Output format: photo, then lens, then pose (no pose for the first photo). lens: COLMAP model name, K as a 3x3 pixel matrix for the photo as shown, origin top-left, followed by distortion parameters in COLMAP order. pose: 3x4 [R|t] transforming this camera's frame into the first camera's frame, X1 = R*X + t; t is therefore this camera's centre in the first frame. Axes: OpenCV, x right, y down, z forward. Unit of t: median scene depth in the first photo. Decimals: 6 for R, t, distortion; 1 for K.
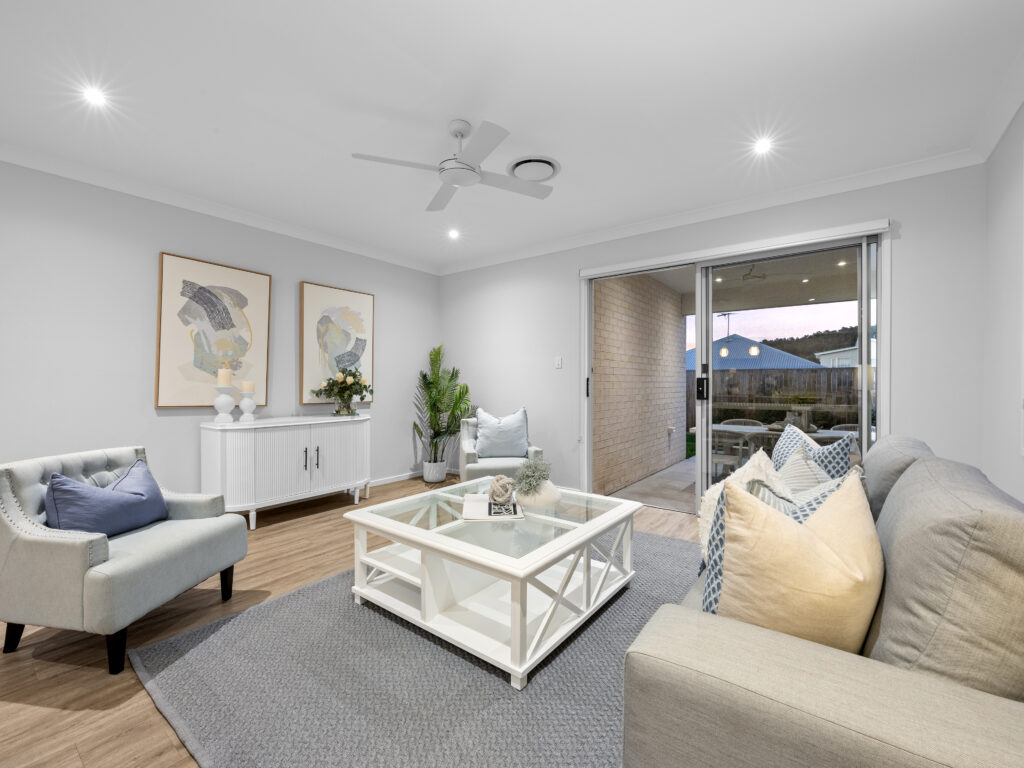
lens RADIAL K [[436.9, 0, 517.6], [0, 436.9, 382.3], [0, 0, 1]] dist [-0.003510, 0.000816]
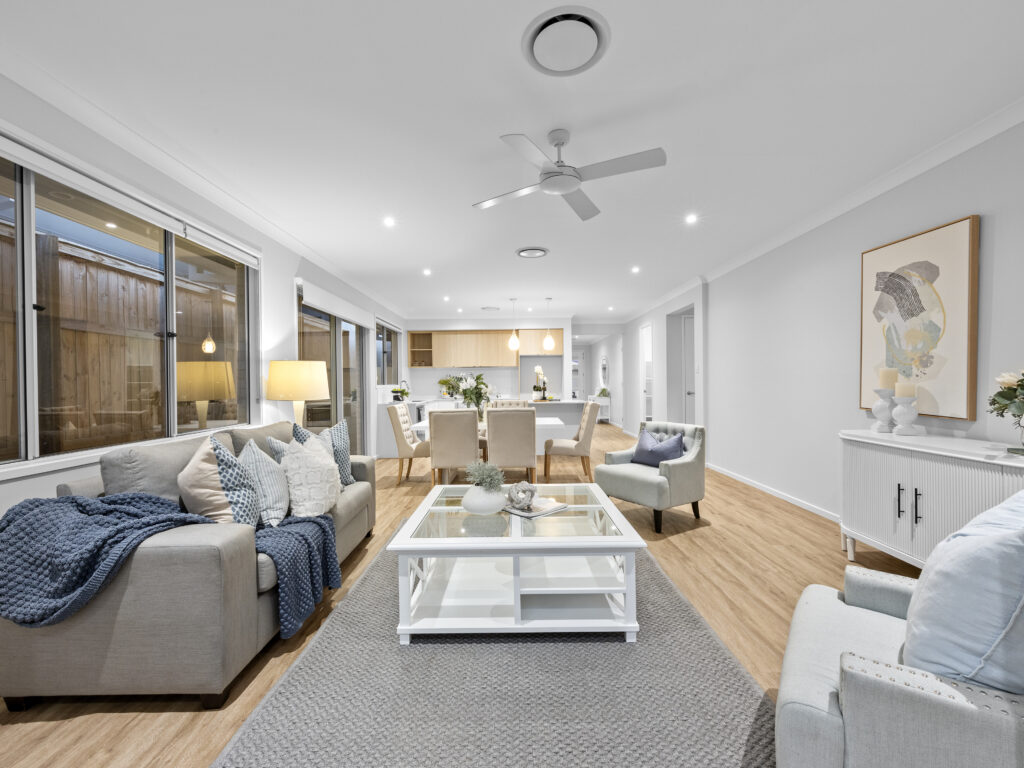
lens RADIAL K [[436.9, 0, 511.9], [0, 436.9, 385.4], [0, 0, 1]] dist [-0.003510, 0.000816]
pose [[-0.796089, 0.010020, -0.605096, 0.395246], [0.010658, 0.999940, 0.002535, -0.006609], [0.605085, -0.004431, -0.796148, 1.211949]]
